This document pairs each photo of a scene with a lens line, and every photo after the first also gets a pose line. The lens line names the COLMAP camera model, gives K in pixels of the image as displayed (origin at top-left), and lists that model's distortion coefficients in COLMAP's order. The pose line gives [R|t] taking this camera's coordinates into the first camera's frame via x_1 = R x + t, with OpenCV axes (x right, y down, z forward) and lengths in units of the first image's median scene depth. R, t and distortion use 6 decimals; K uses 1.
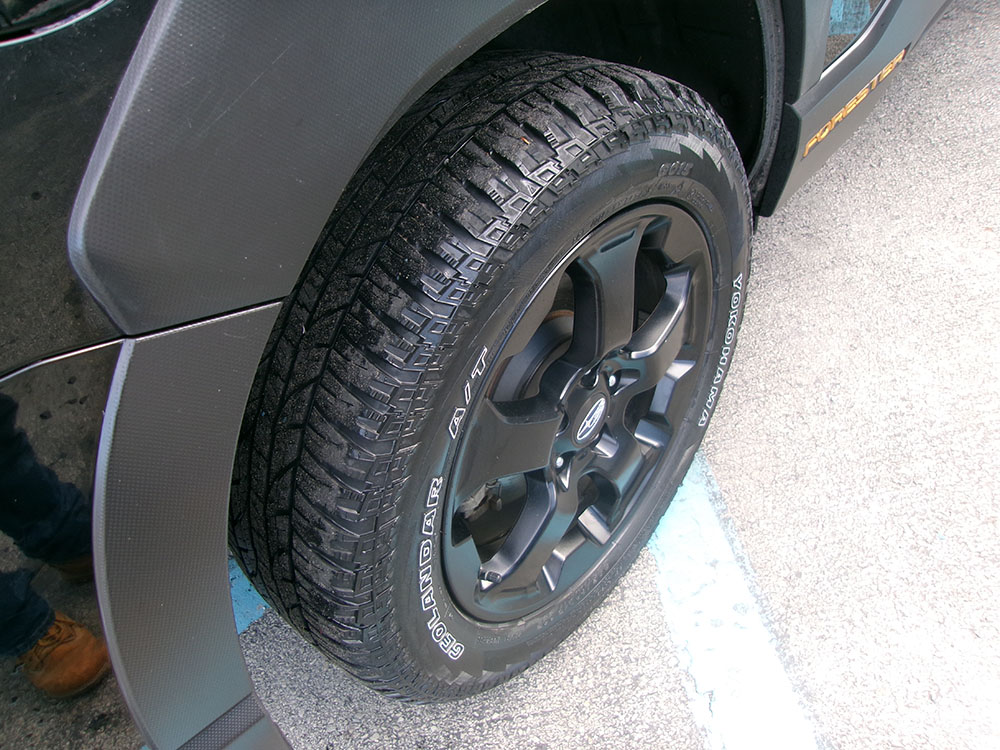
lens RADIAL K [[776.4, 0, 495.3], [0, 776.4, 371.7], [0, 0, 1]] dist [-0.013646, 0.039091]
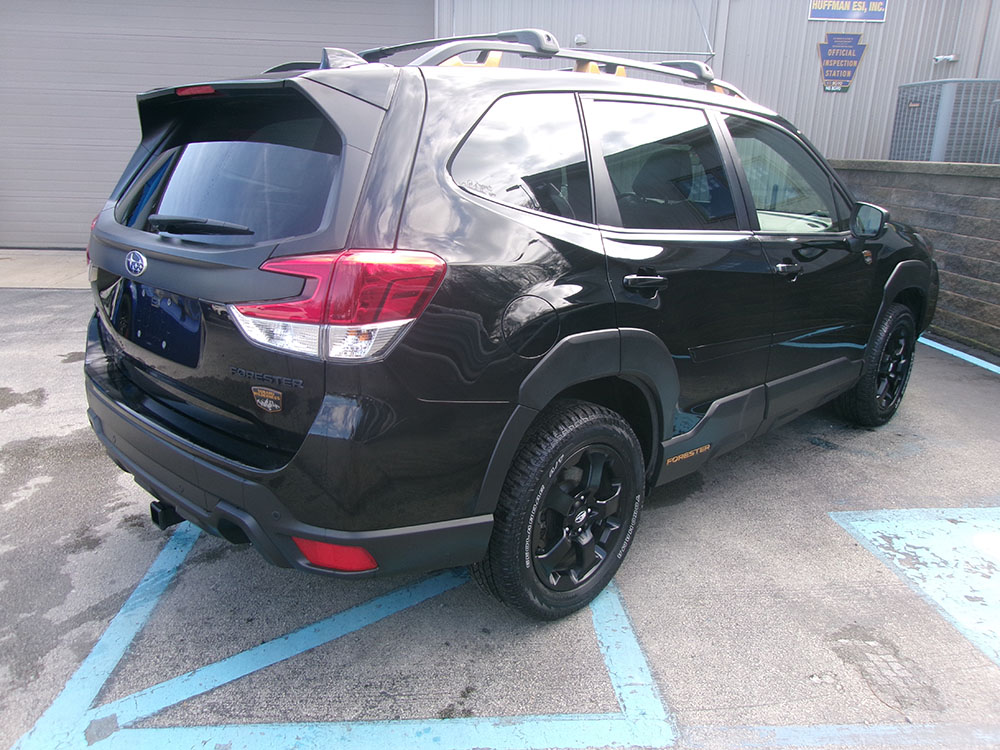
lens RADIAL K [[776.4, 0, 495.3], [0, 776.4, 371.7], [0, 0, 1]] dist [-0.013646, 0.039091]
pose [[0.973143, 0.228260, -0.029824, -0.200943], [-0.209480, 0.824367, -0.525868, 1.077817], [-0.095449, 0.517992, 0.850043, -1.535958]]
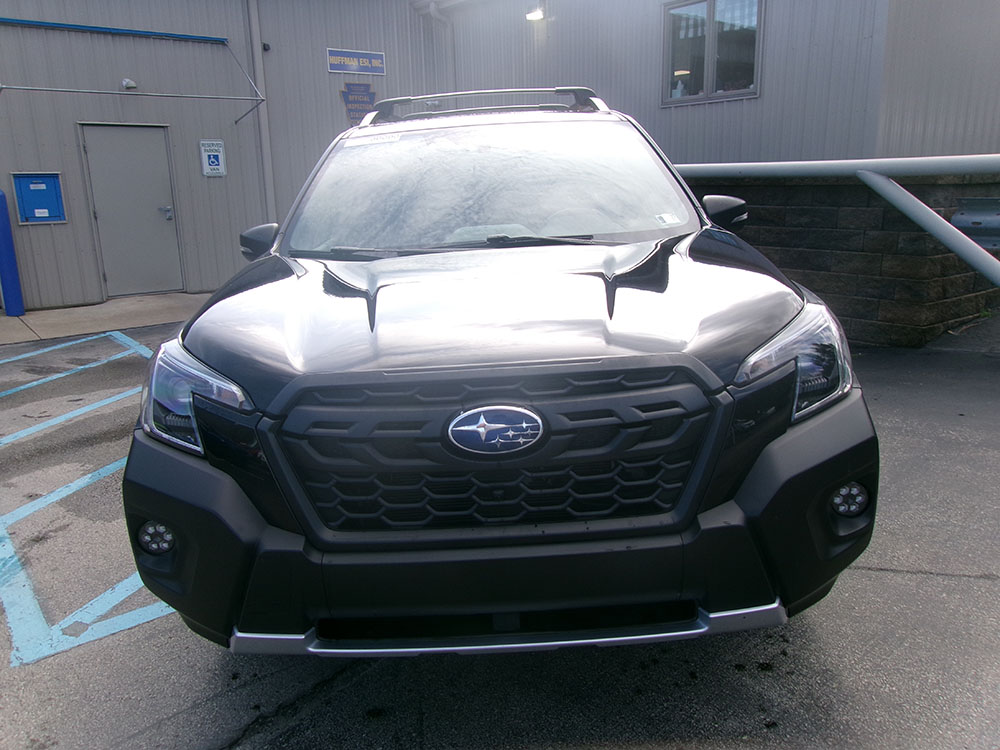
lens RADIAL K [[776.4, 0, 495.3], [0, 776.4, 371.7], [0, 0, 1]] dist [-0.013646, 0.039091]
pose [[0.862832, 0.040464, 0.503868, -1.221939], [0.278315, 0.794073, -0.540360, 2.152758], [-0.421973, 0.606474, 0.673890, -2.138821]]
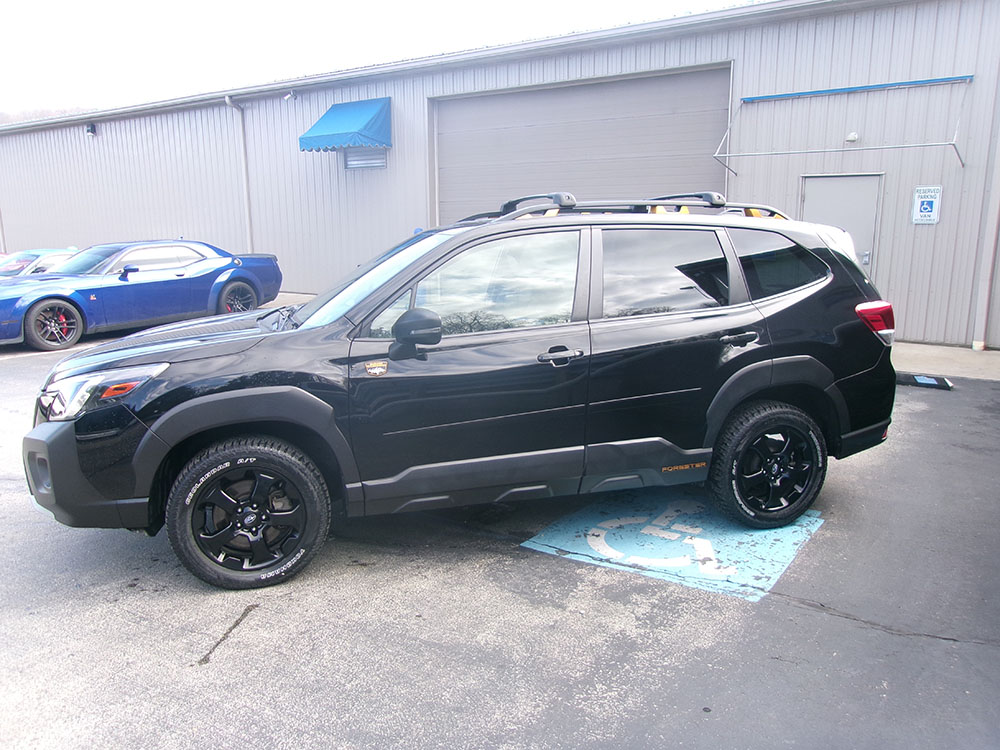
lens RADIAL K [[769.9, 0, 497.4], [0, 769.9, 378.5], [0, 0, 1]] dist [0.003359, 0.013694]
pose [[0.704445, 0.317699, -0.634684, 3.948929], [-0.605500, 0.735552, -0.303864, 1.157316], [0.370306, 0.598357, 0.710523, -3.050375]]
